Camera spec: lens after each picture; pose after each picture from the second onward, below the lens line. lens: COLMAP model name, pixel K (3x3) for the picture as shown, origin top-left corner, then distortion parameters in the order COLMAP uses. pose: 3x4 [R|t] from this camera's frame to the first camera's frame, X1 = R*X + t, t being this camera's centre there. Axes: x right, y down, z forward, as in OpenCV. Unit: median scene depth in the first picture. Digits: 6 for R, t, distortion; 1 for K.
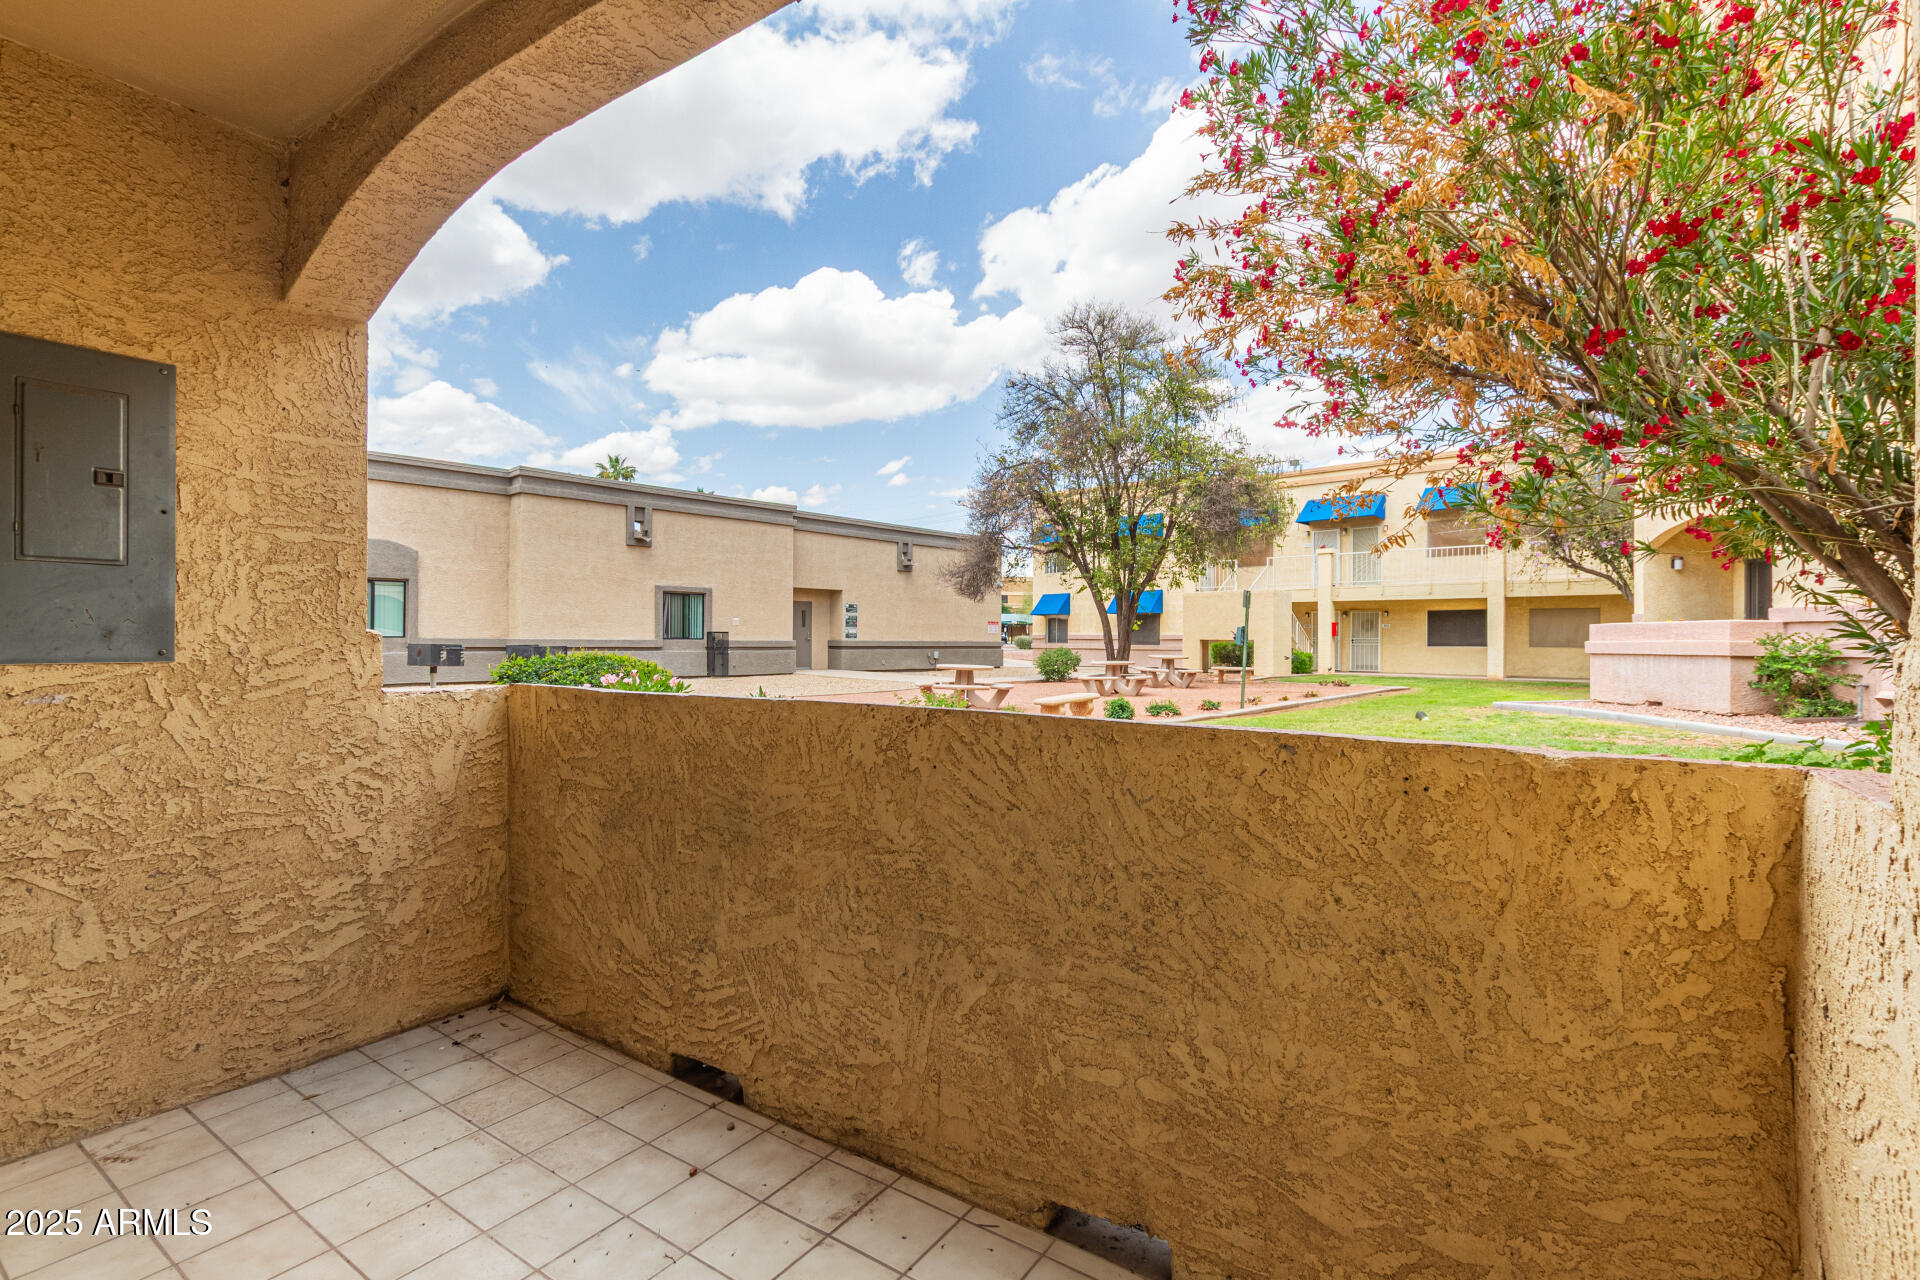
lens RADIAL K [[888.1, 0, 955.5], [0, 888.1, 634.3], [0, 0, 1]] dist [0.009306, -0.005448]
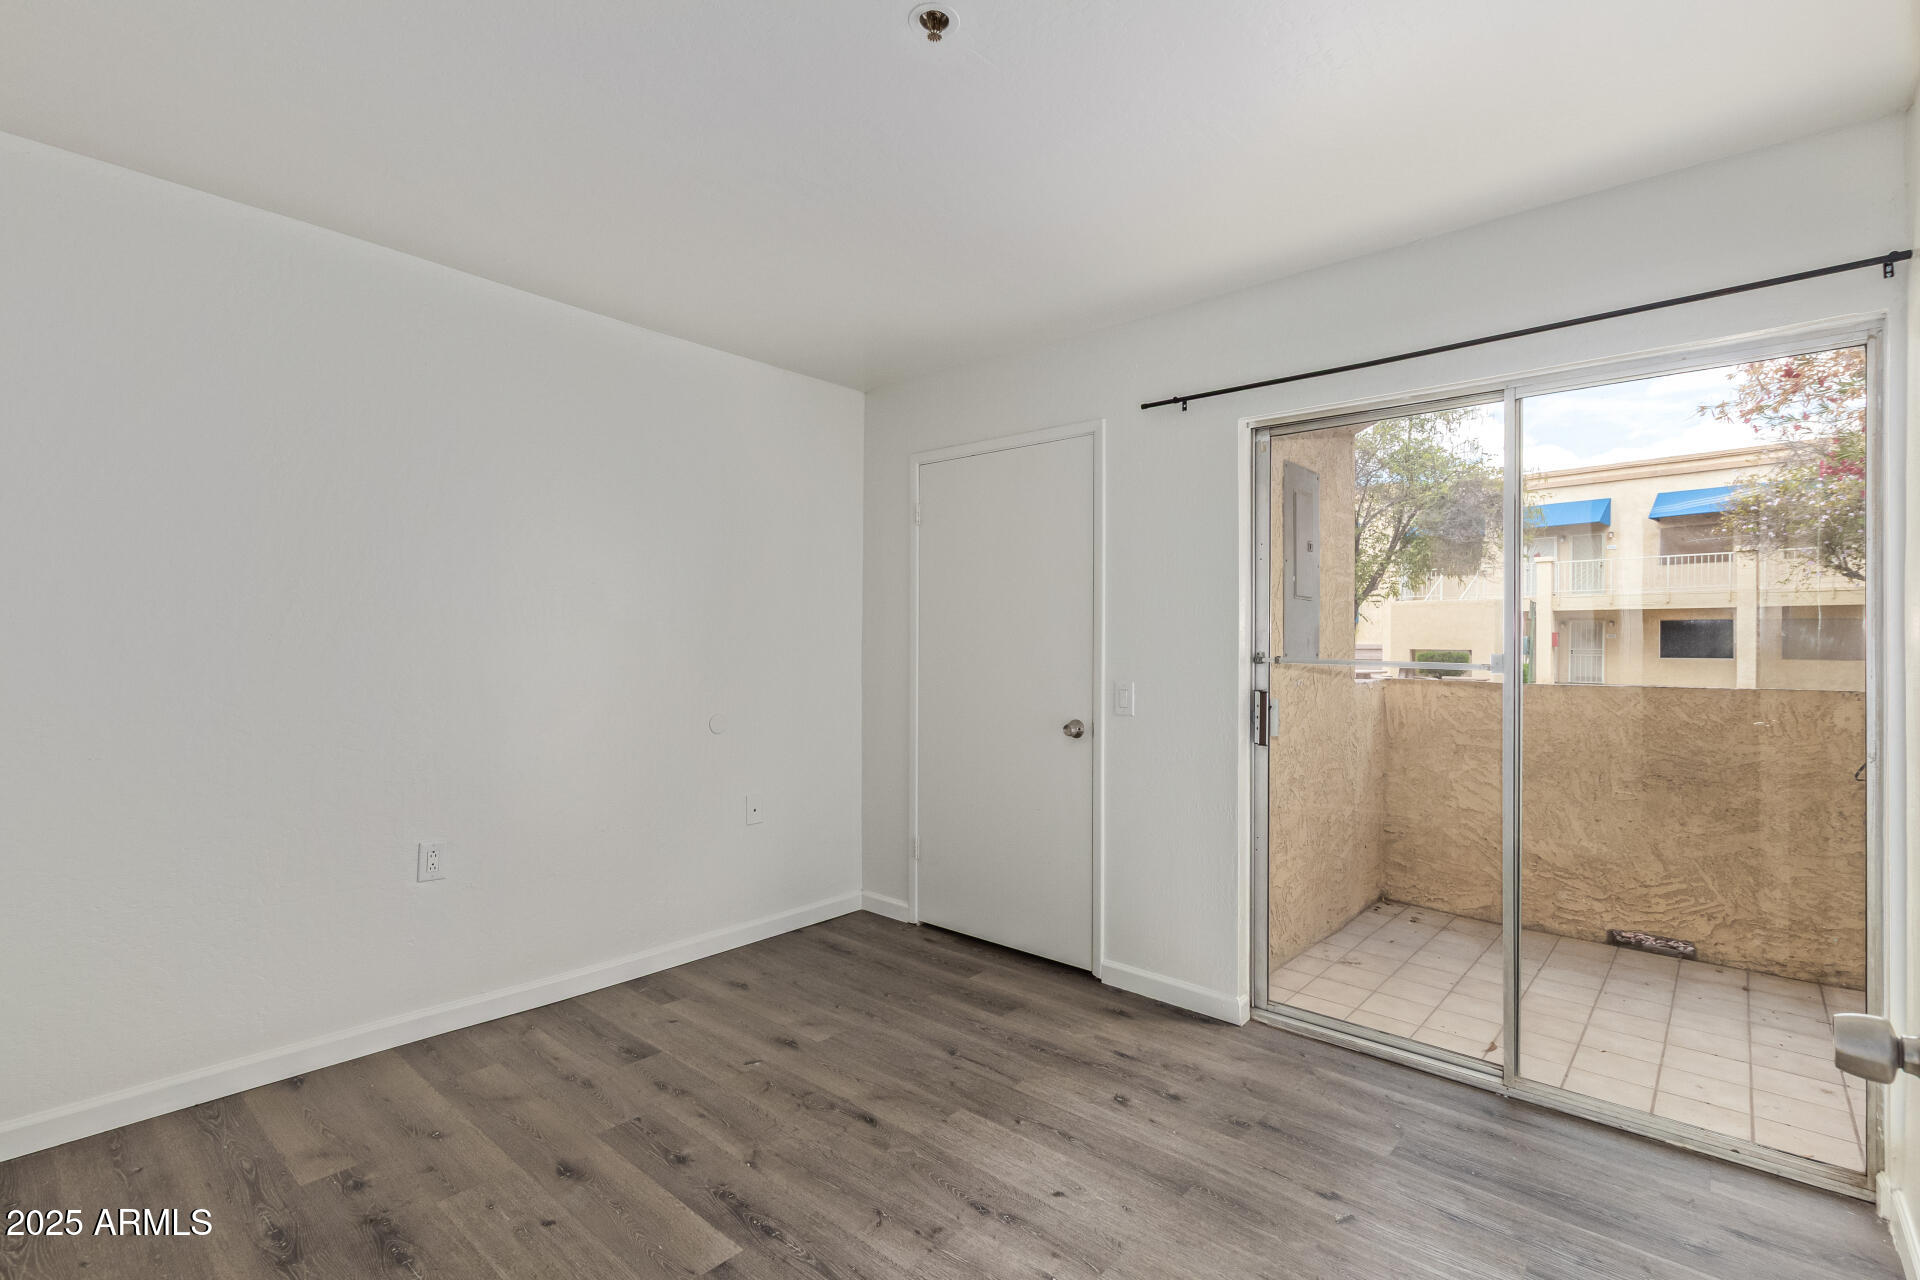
lens RADIAL K [[888.1, 0, 980.6], [0, 888.1, 629.9], [0, 0, 1]] dist [0.009306, -0.005448]
pose [[0.991115, 0.003459, -0.132962, -1.230360], [-0.005527, 0.999869, -0.015193, 0.003751], [0.132892, 0.015793, 0.991005, -0.642424]]
